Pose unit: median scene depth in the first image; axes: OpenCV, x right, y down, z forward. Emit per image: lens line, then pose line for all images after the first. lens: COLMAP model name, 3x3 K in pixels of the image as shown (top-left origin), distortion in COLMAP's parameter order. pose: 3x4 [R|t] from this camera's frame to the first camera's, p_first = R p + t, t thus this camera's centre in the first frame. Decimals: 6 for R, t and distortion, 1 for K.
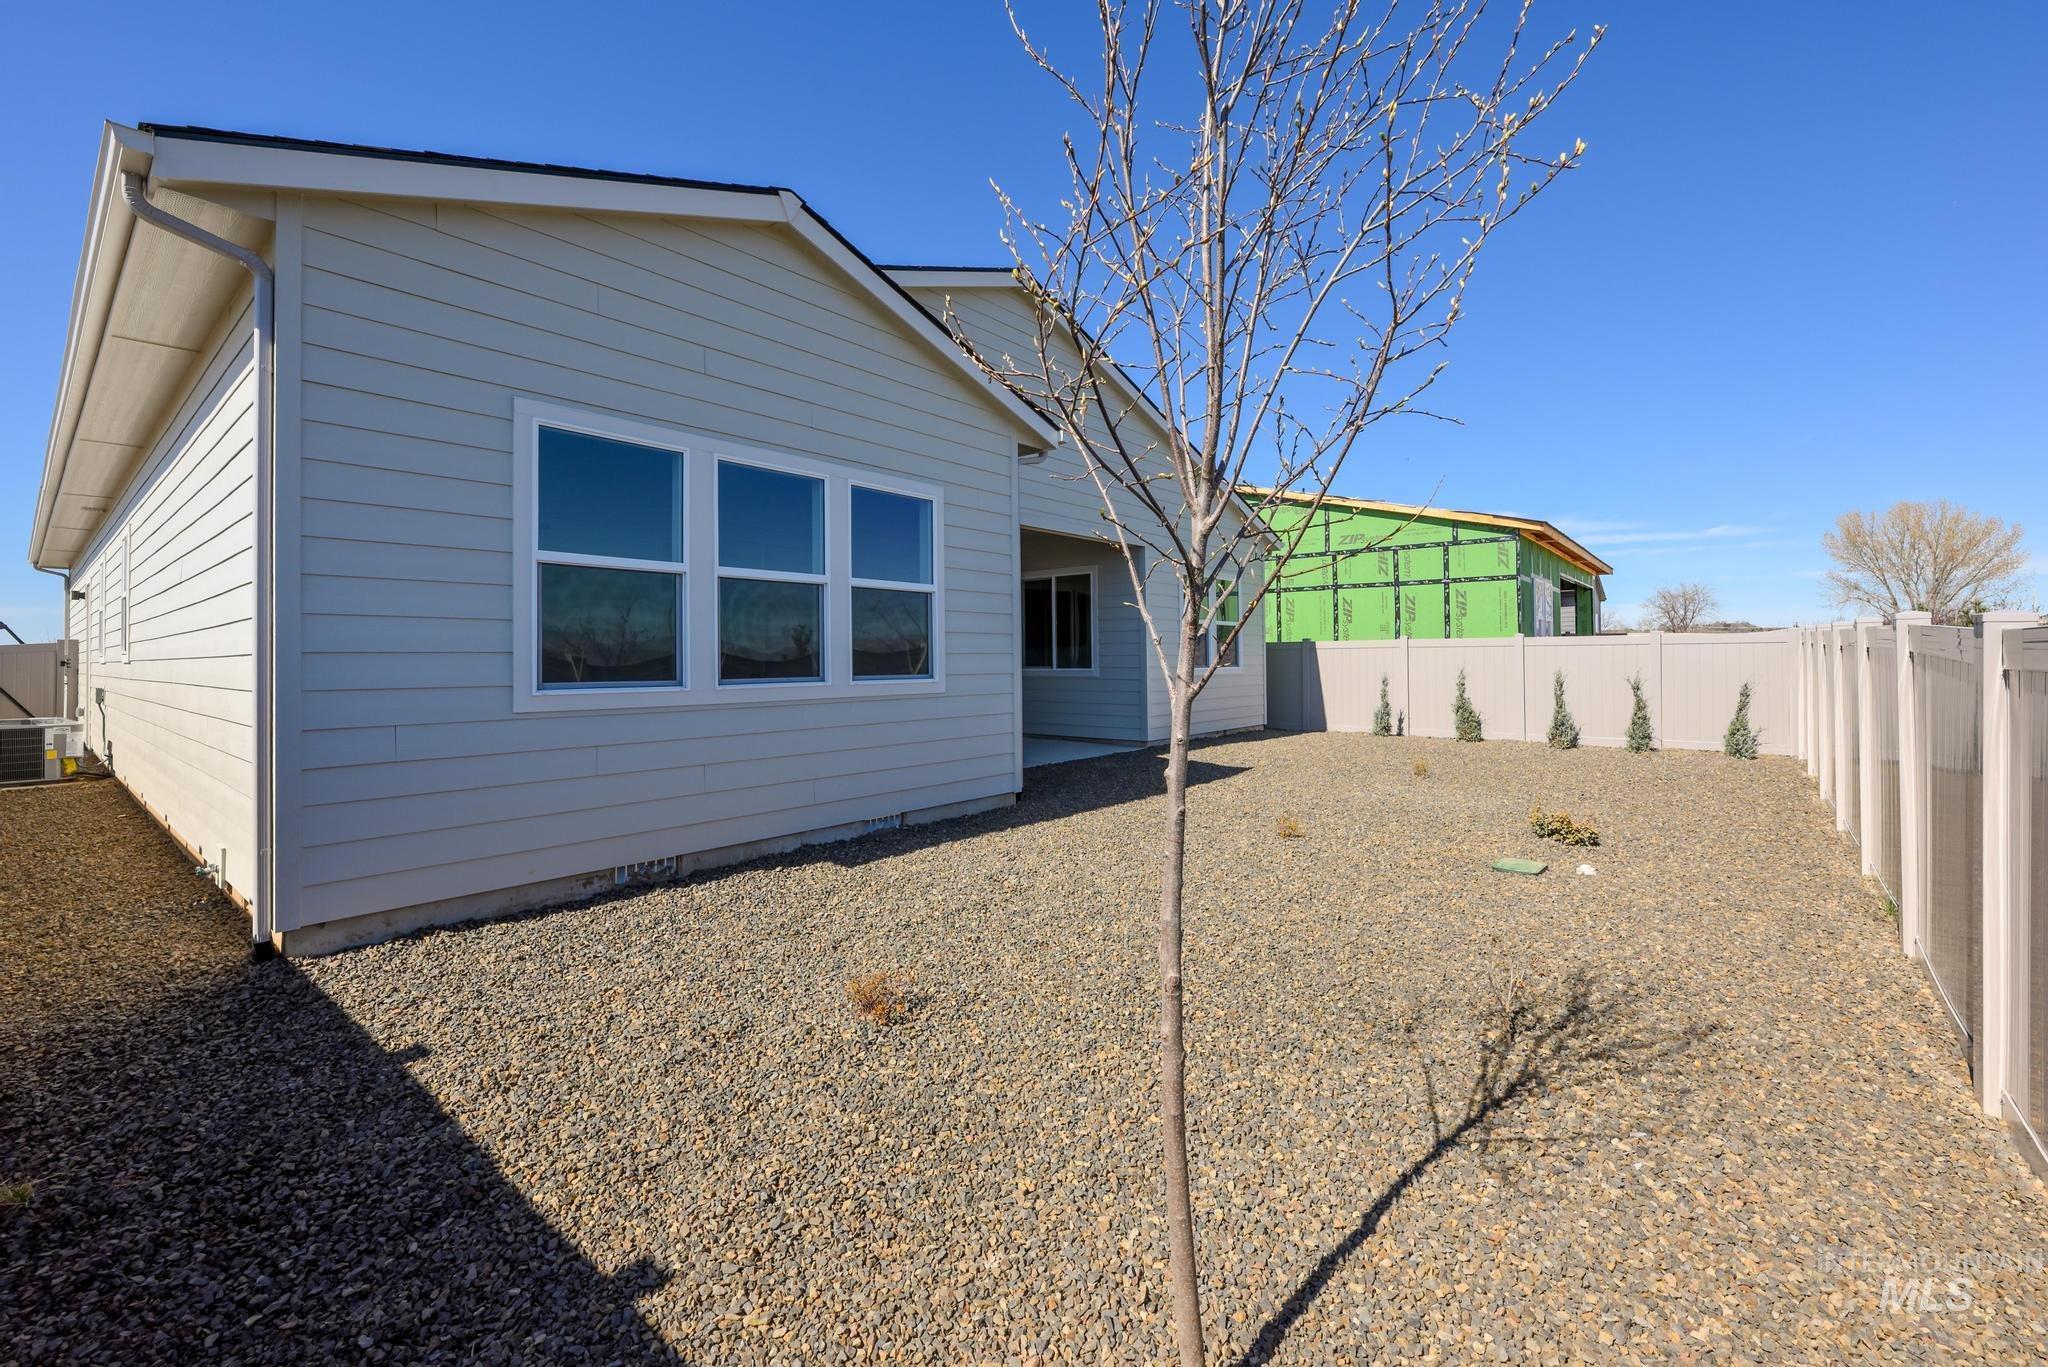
lens RADIAL K [[846.2, 0, 1034.8], [0, 846.2, 638.9], [0, 0, 1]] dist [0.000501, 0.000000]
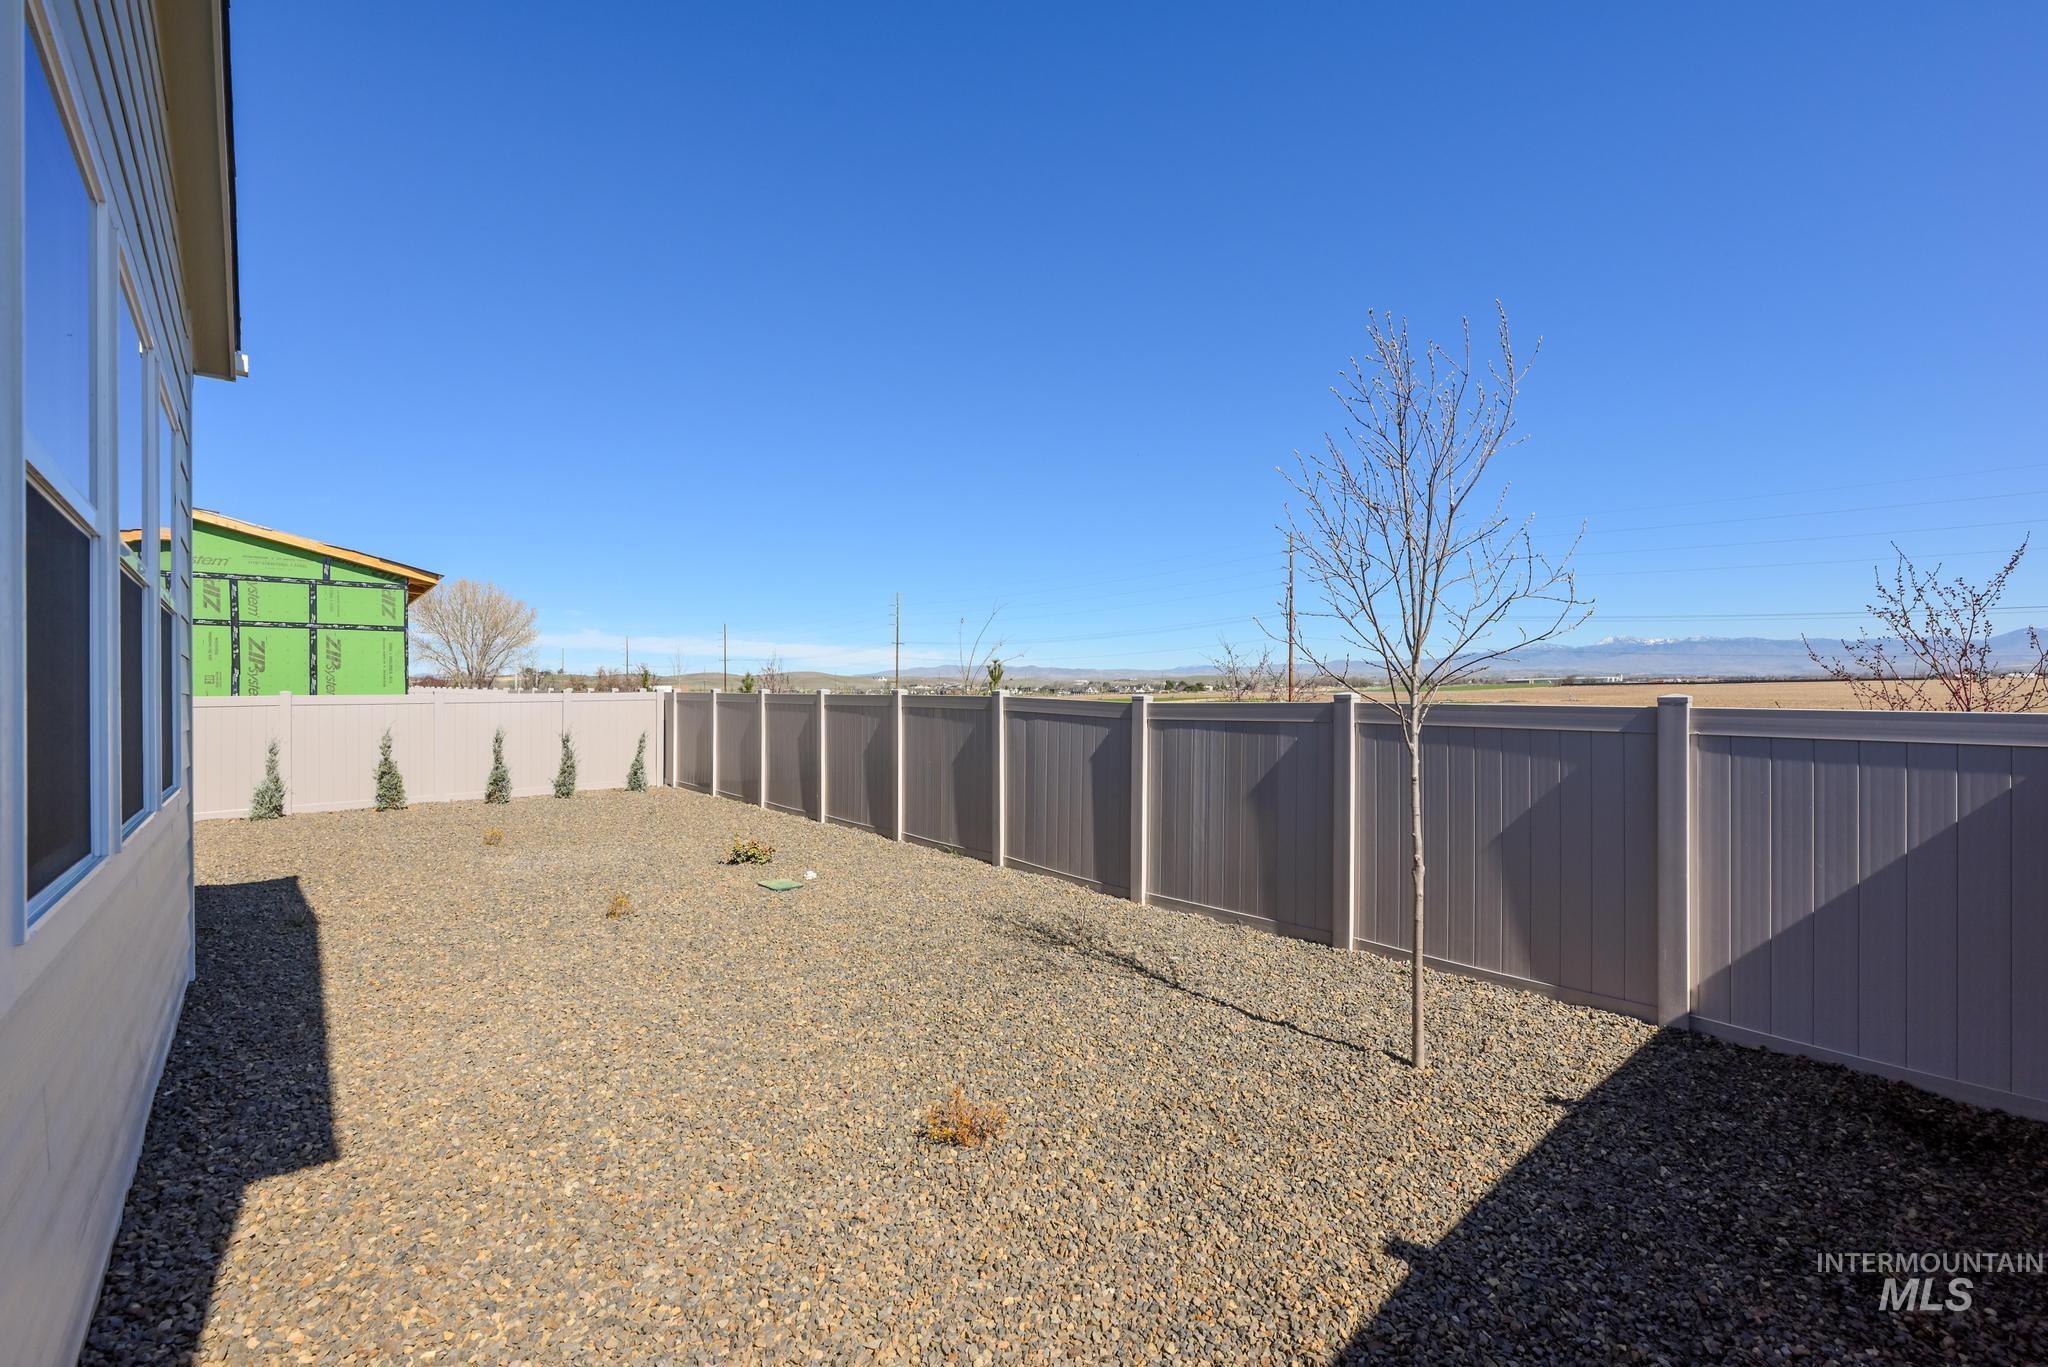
lens RADIAL K [[832.6, 0, 1024.0], [0, 832.6, 683.5], [0, 0, 1]] dist [-0.000382, 0.000001]
pose [[0.143576, 0.015484, 0.989518, -0.239867], [-0.007974, 0.999863, -0.014489, -0.005085], [-0.989607, -0.005810, 0.143680, 0.189567]]
